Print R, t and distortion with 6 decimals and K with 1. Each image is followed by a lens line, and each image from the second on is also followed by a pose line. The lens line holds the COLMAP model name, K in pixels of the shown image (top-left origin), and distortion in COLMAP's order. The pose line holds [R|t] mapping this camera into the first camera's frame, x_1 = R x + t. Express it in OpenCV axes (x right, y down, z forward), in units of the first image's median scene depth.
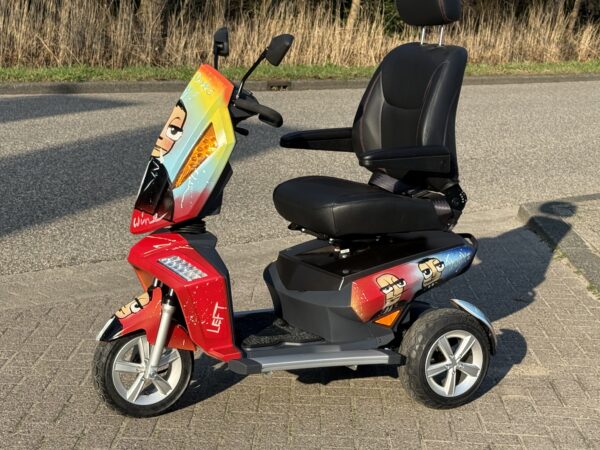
lens RADIAL K [[1275.7, 0, 298.9], [0, 1275.7, 223.5], [0, 0, 1]] dist [0.128844, 0.000000]
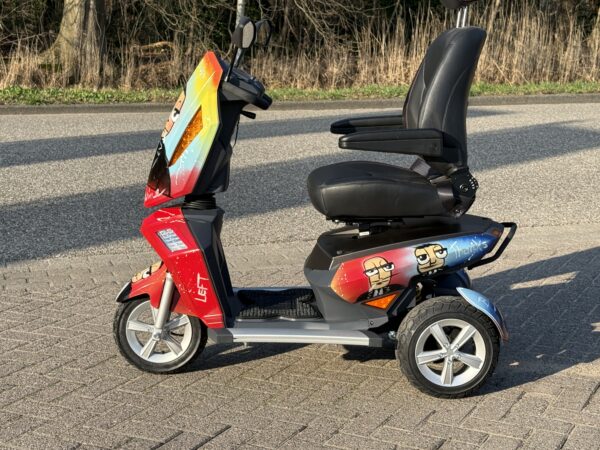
lens RADIAL K [[1018.1, 0, 300.1], [0, 1018.1, 227.3], [0, 0, 1]] dist [0.183109, 0.000000]
pose [[0.900156, 0.042189, -0.433520, 0.357757], [-0.038967, 0.999107, 0.016320, 0.005522], [0.433822, 0.002202, 0.900996, 0.249750]]
